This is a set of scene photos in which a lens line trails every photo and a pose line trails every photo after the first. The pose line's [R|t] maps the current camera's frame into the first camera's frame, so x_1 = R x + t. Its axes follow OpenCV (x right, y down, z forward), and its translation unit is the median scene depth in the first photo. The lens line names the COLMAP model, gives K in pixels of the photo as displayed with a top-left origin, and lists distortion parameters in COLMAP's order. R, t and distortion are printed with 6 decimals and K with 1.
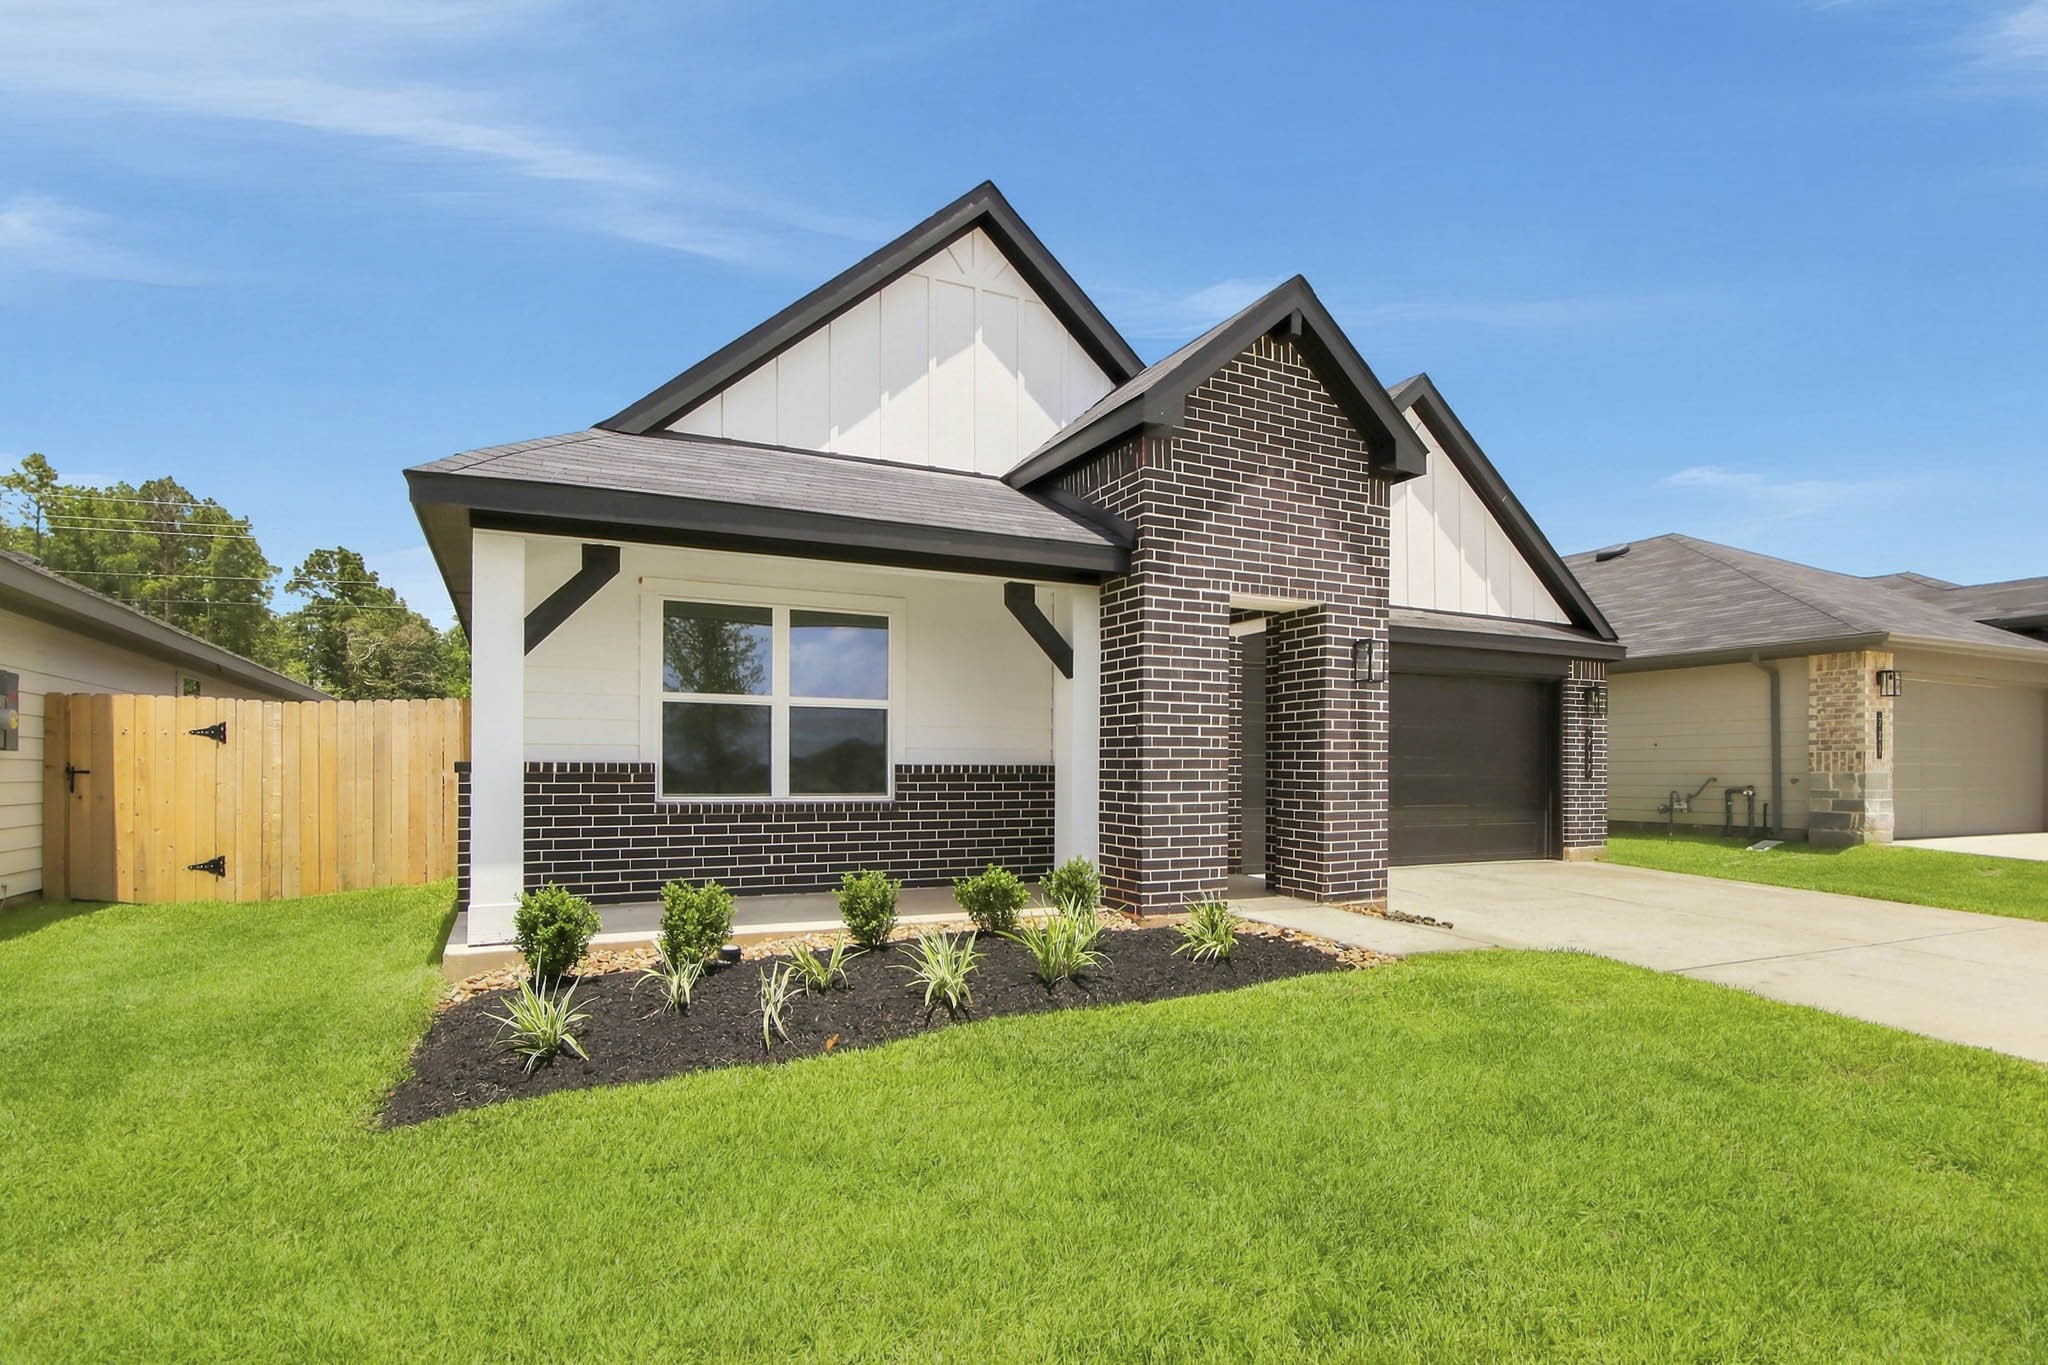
lens RADIAL K [[1009.2, 0, 1025.2], [0, 1009.2, 754.7], [0, 0, 1]] dist [0.000801, 0.000399]
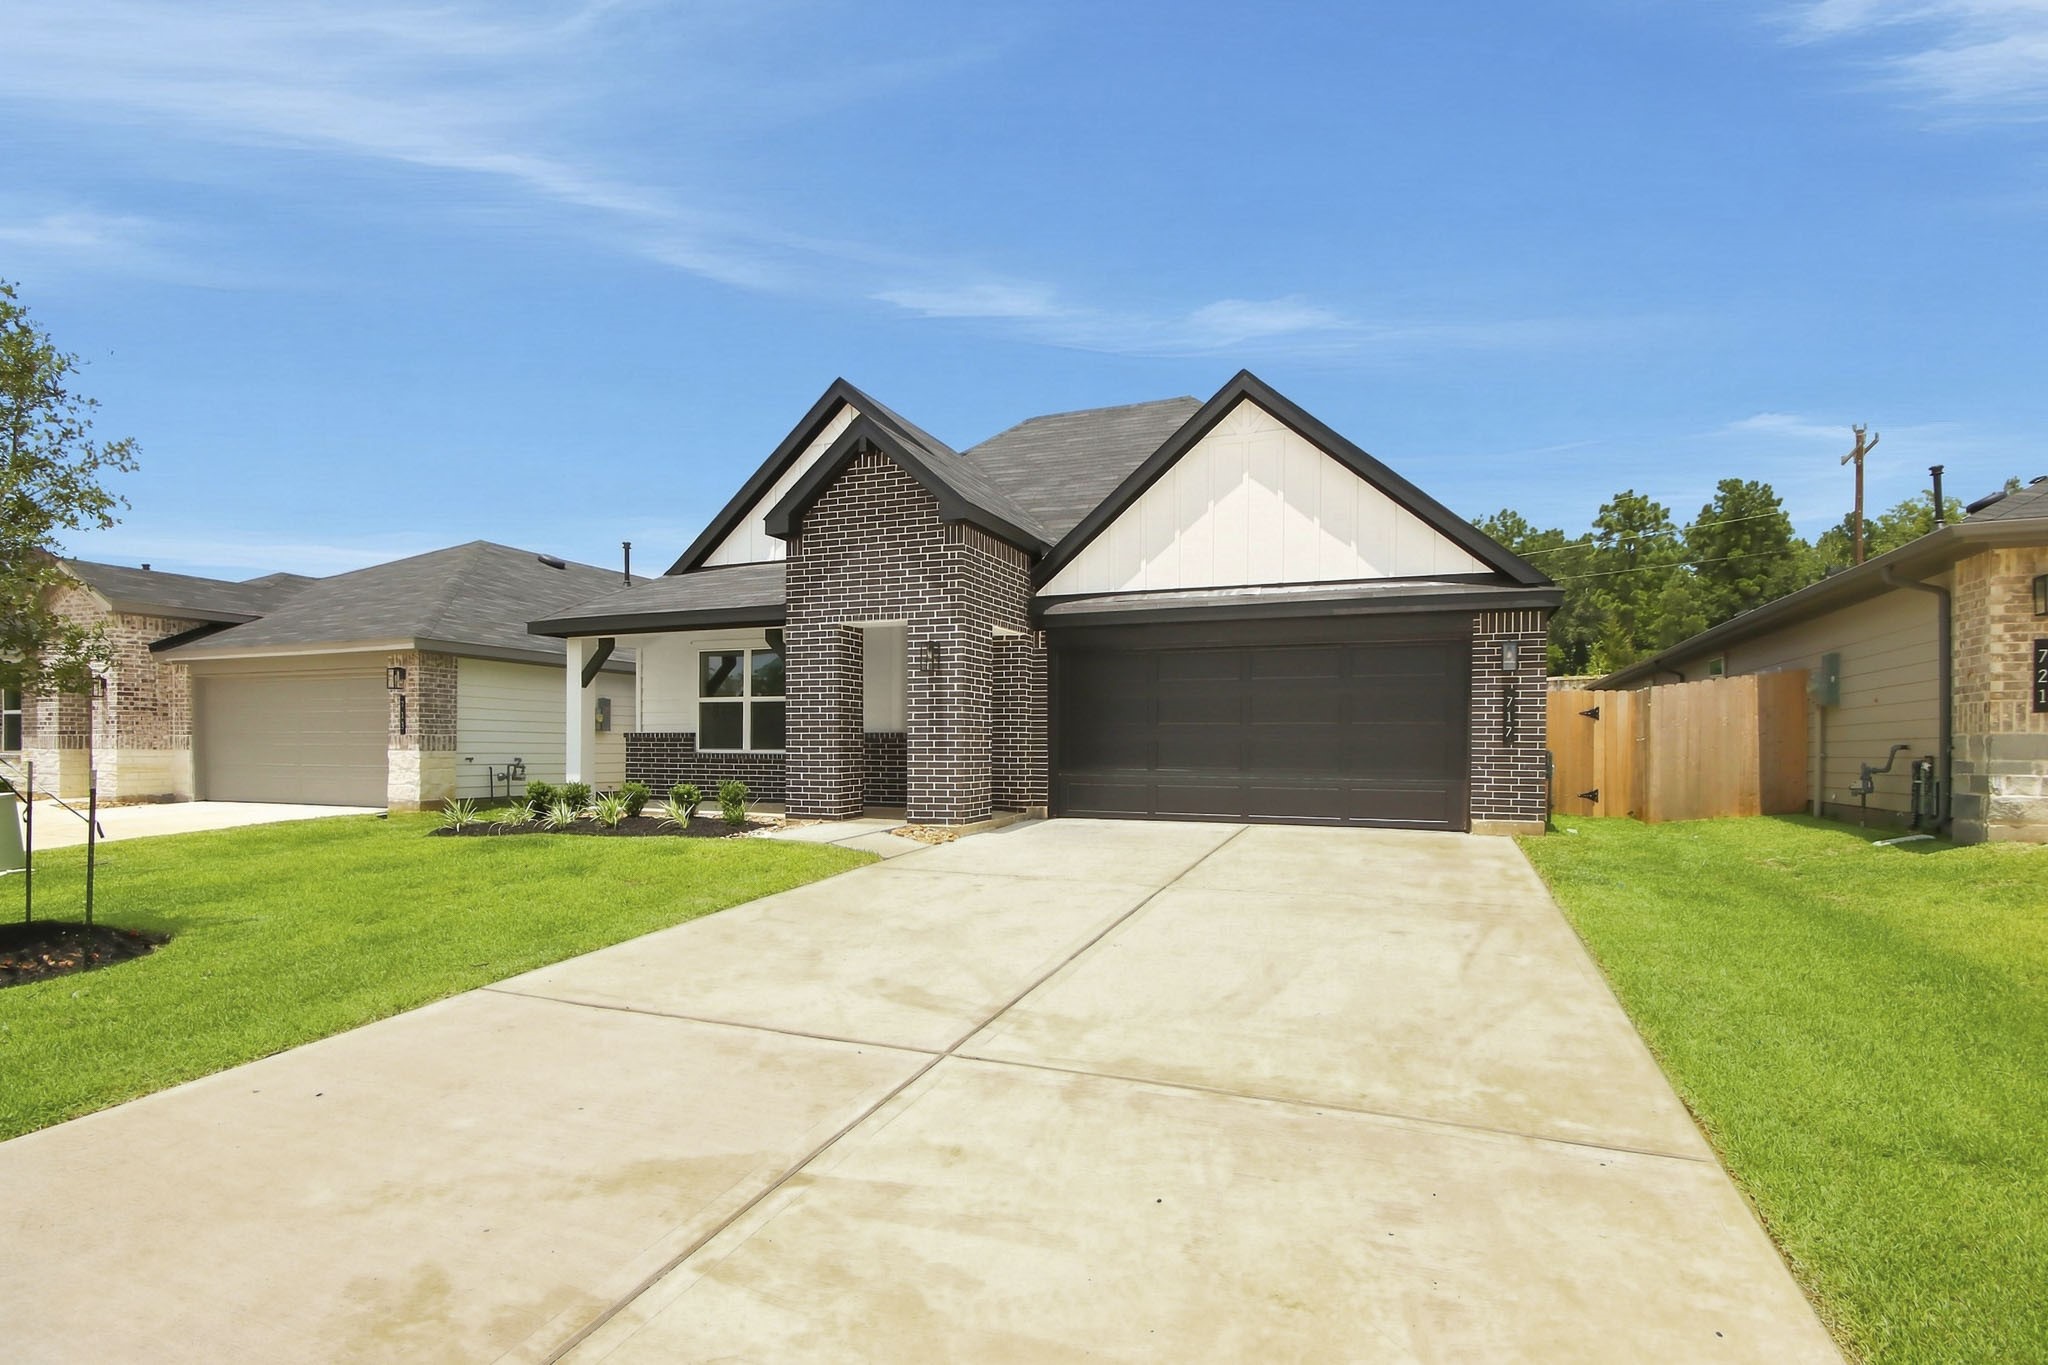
lens RADIAL K [[965.2, 0, 1023.4], [0, 965.2, 726.1], [0, 0, 1]] dist [-0.000969, -0.000123]
pose [[0.669982, -0.015002, -0.742225, 1.444761], [0.009148, 0.999887, -0.011952, 0.023176], [0.742321, 0.001218, 0.670044, 0.181552]]
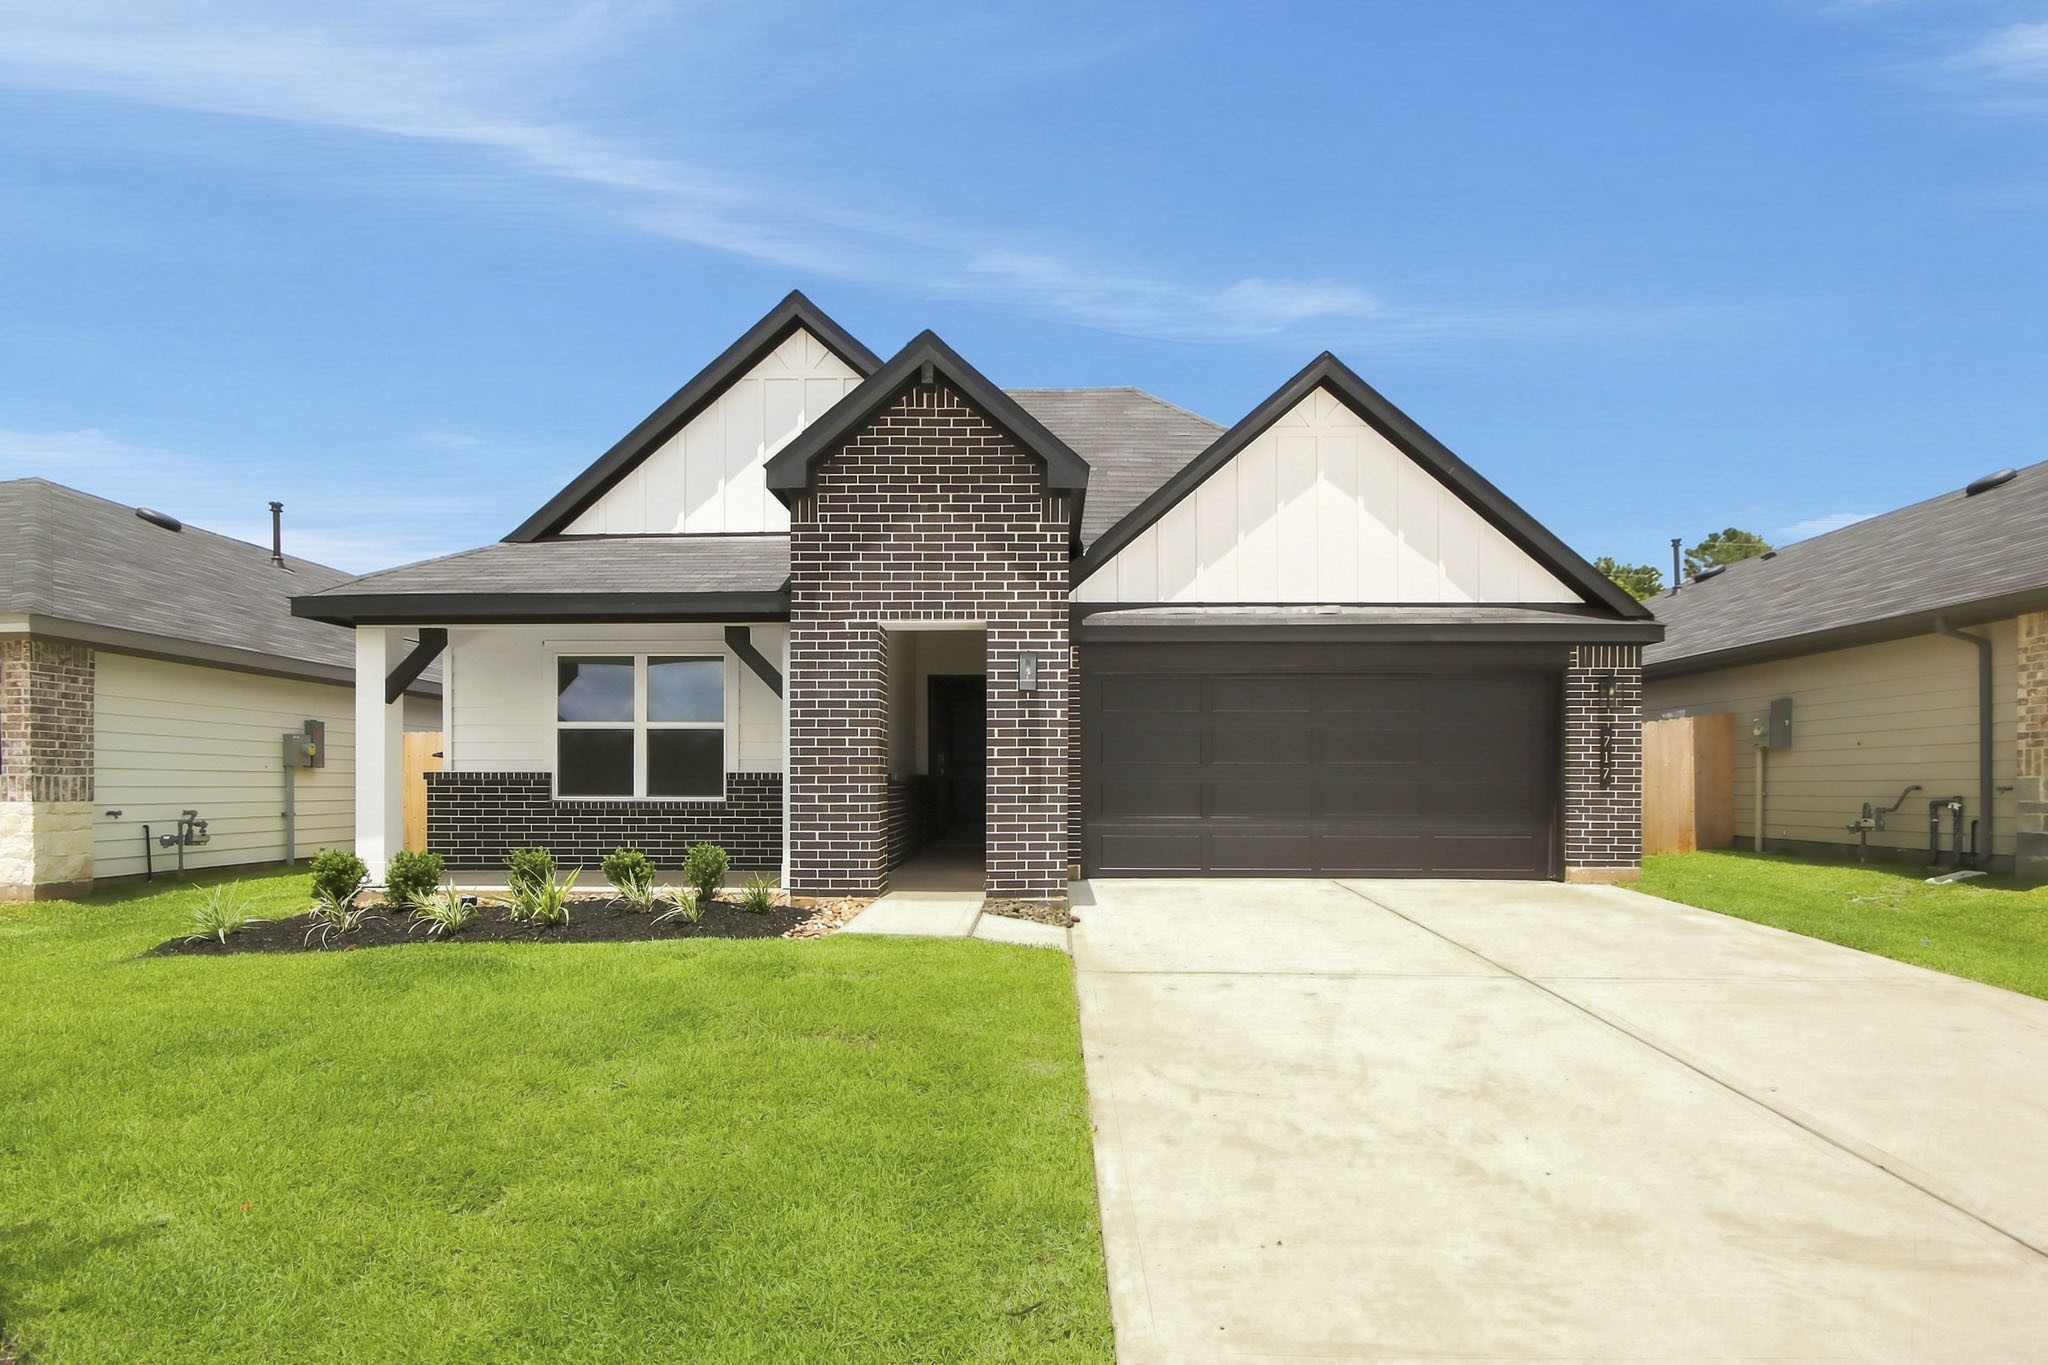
lens RADIAL K [[993.2, 0, 1017.6], [0, 993.2, 767.3], [0, 0, 1]] dist [0.000391, -0.000107]
pose [[0.884800, -0.008229, -0.465899, 0.817091], [0.008700, 0.999962, -0.001140, 0.008147], [0.465890, -0.003045, 0.884837, 0.072408]]
